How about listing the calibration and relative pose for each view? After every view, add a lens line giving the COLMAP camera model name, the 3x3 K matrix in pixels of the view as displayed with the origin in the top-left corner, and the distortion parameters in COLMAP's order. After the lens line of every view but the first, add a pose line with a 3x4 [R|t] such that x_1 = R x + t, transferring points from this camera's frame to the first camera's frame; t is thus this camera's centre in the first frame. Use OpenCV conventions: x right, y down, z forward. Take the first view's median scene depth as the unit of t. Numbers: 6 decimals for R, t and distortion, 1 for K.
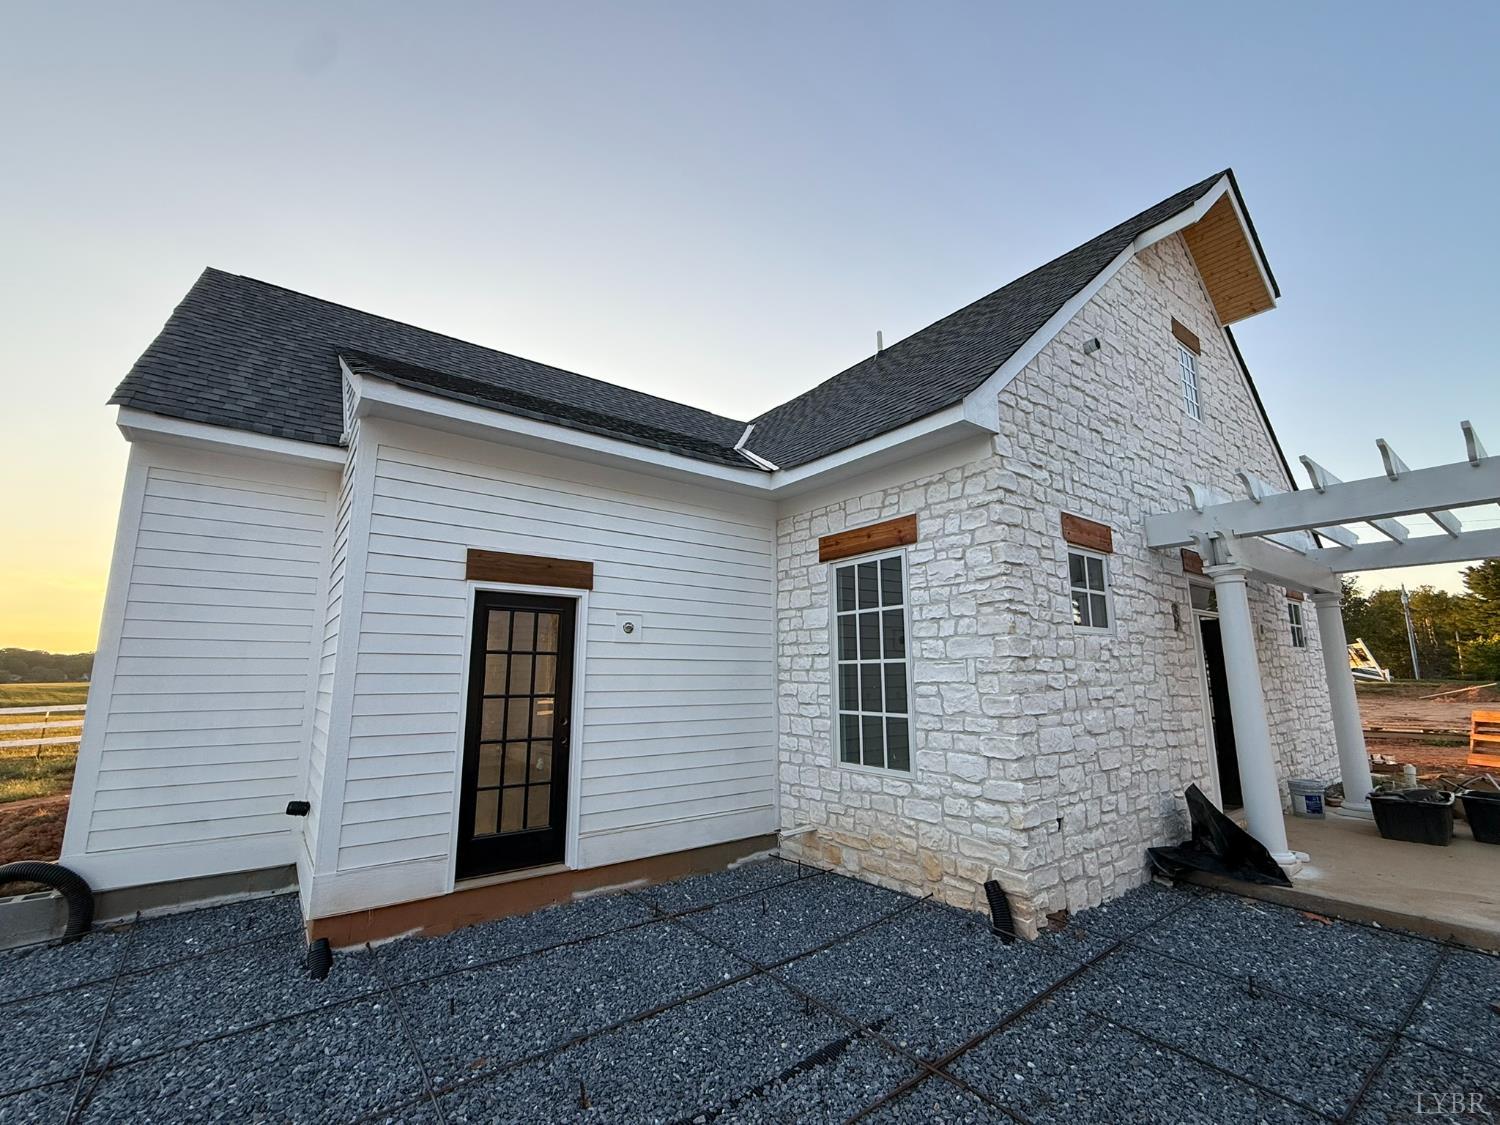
lens RADIAL K [[647.2, 0, 750.0], [0, 647.2, 562.5], [0, 0, 1]] dist [0.002736, 0.000239]
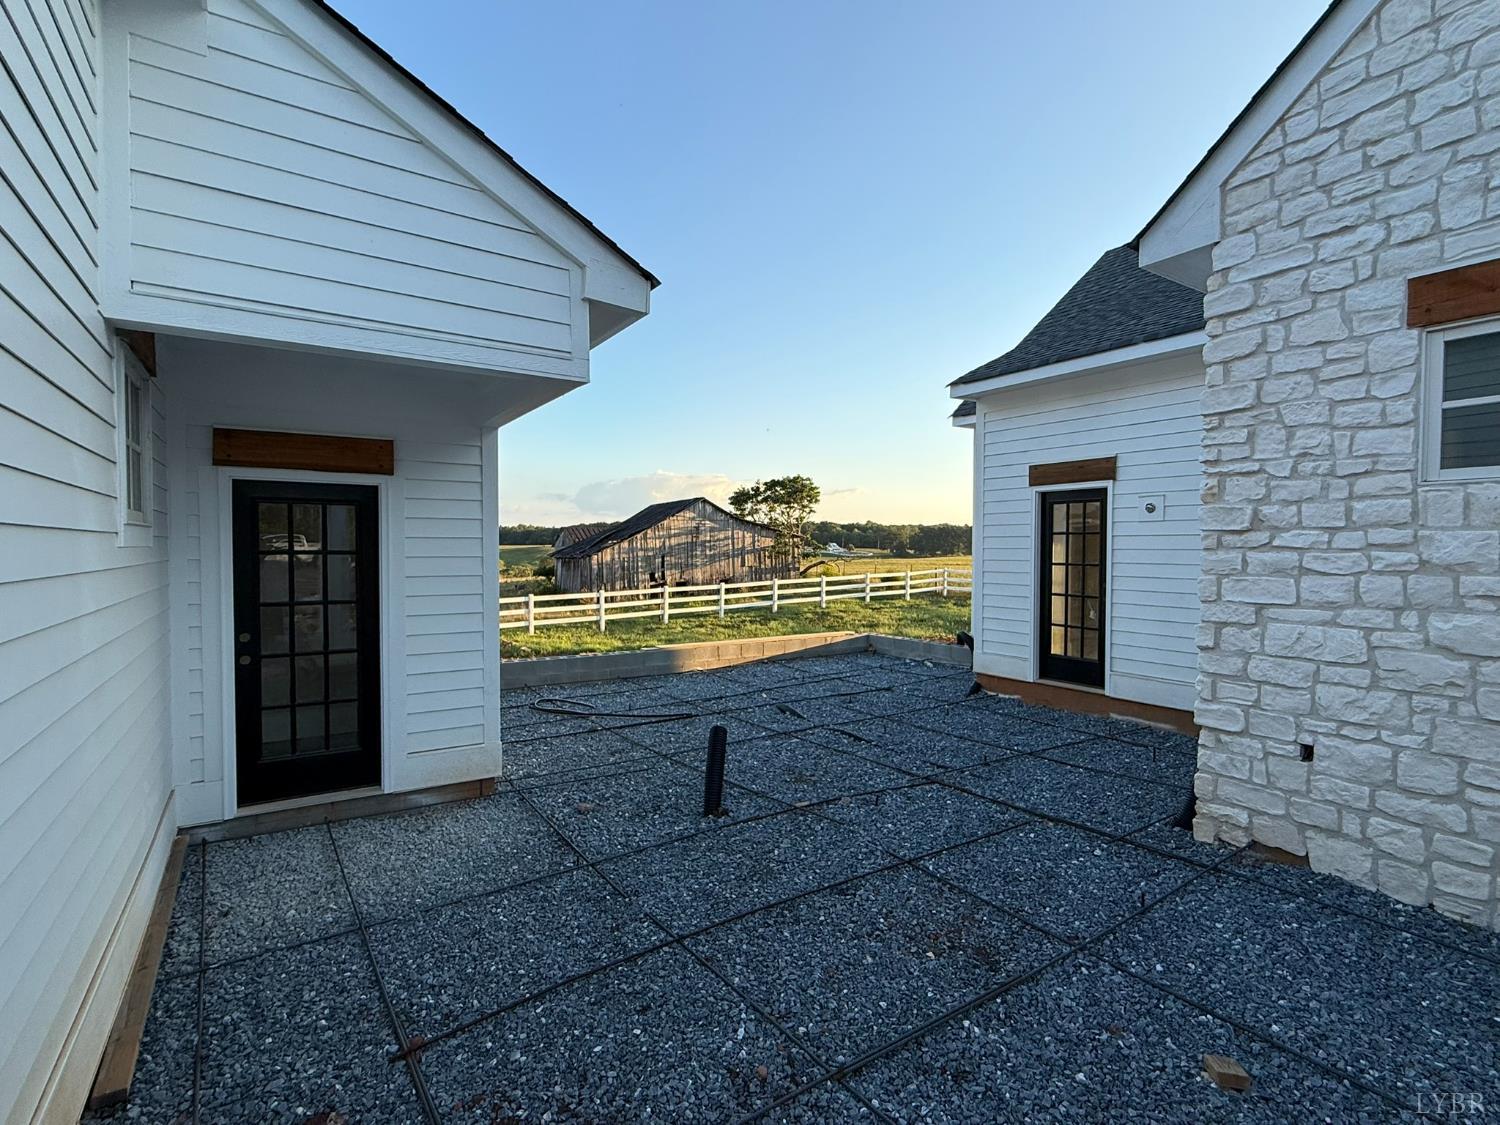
lens RADIAL K [[724.4, 0, 750.0], [0, 724.4, 562.5], [0, 0, 1]] dist [0.001069, 0.000009]
pose [[-0.068686, 0.022659, -0.997381, 1.279632], [0.170564, 0.985289, 0.010638, 0.070891], [0.982950, -0.169386, -0.071540, 0.452185]]
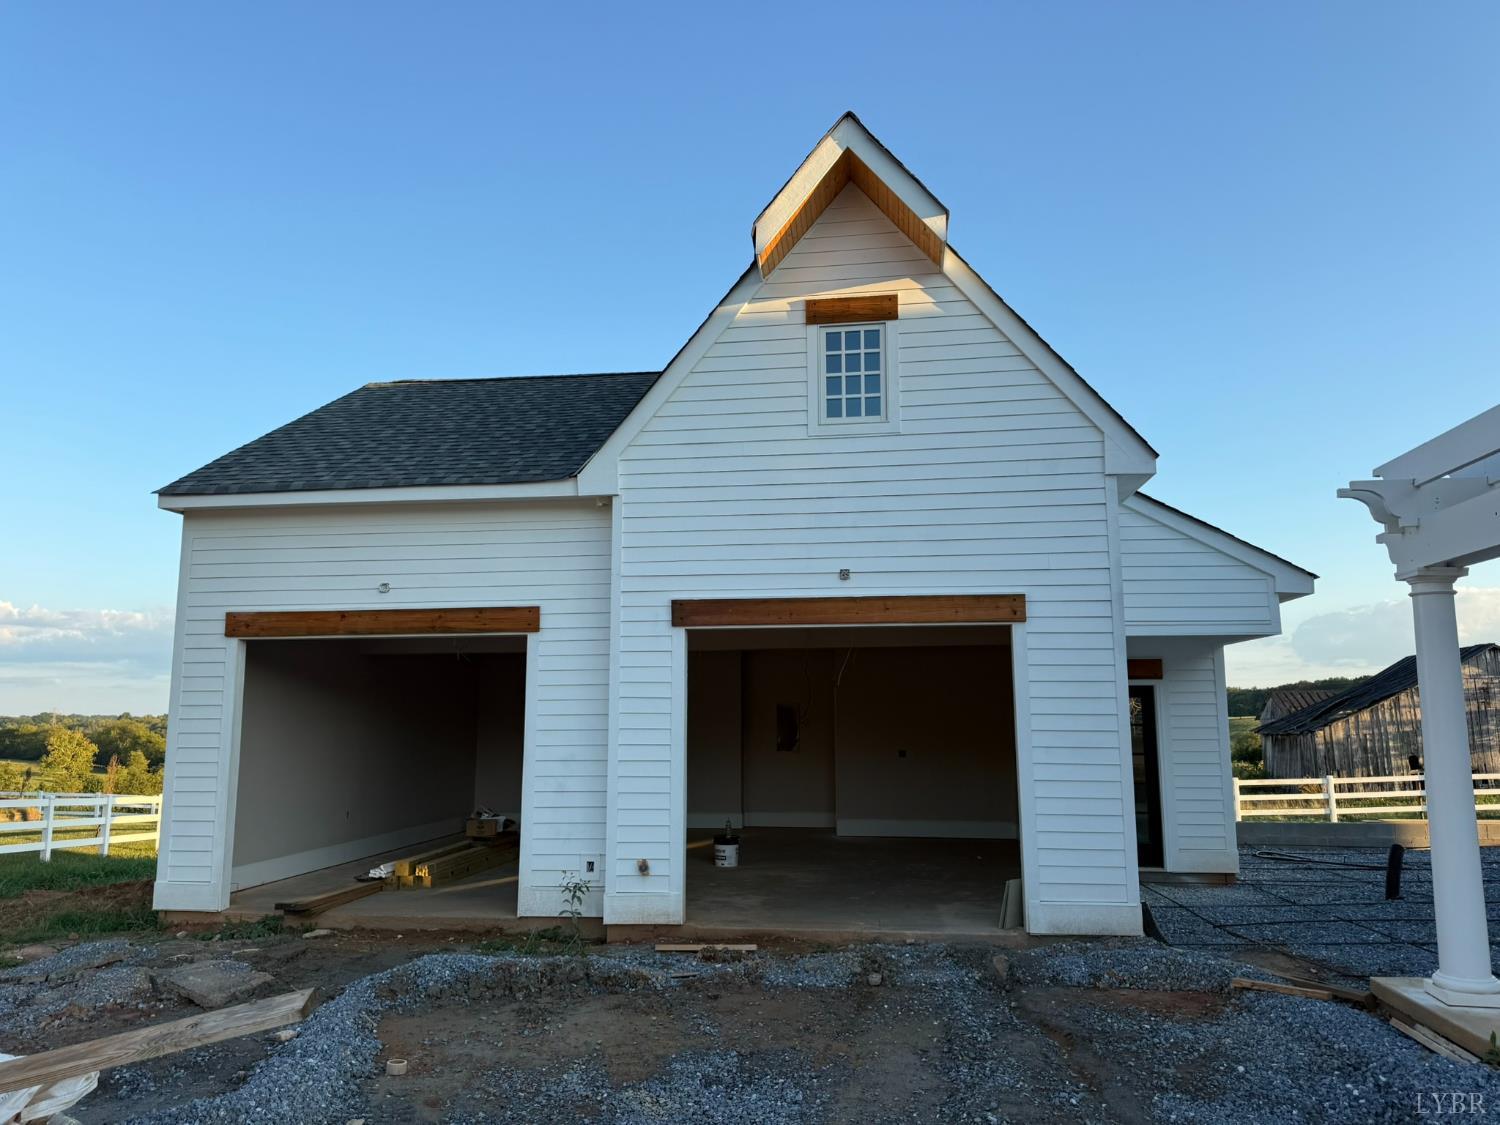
lens RADIAL K [[1055.6, 0, 750.0], [0, 1055.6, 562.5], [0, 0, 1]] dist [-0.001264, -0.001486]
pose [[-0.700860, -0.101785, -0.706000, 2.971688], [0.127727, 0.955861, -0.264605, 0.159952], [0.701770, -0.275627, -0.656924, 1.007015]]
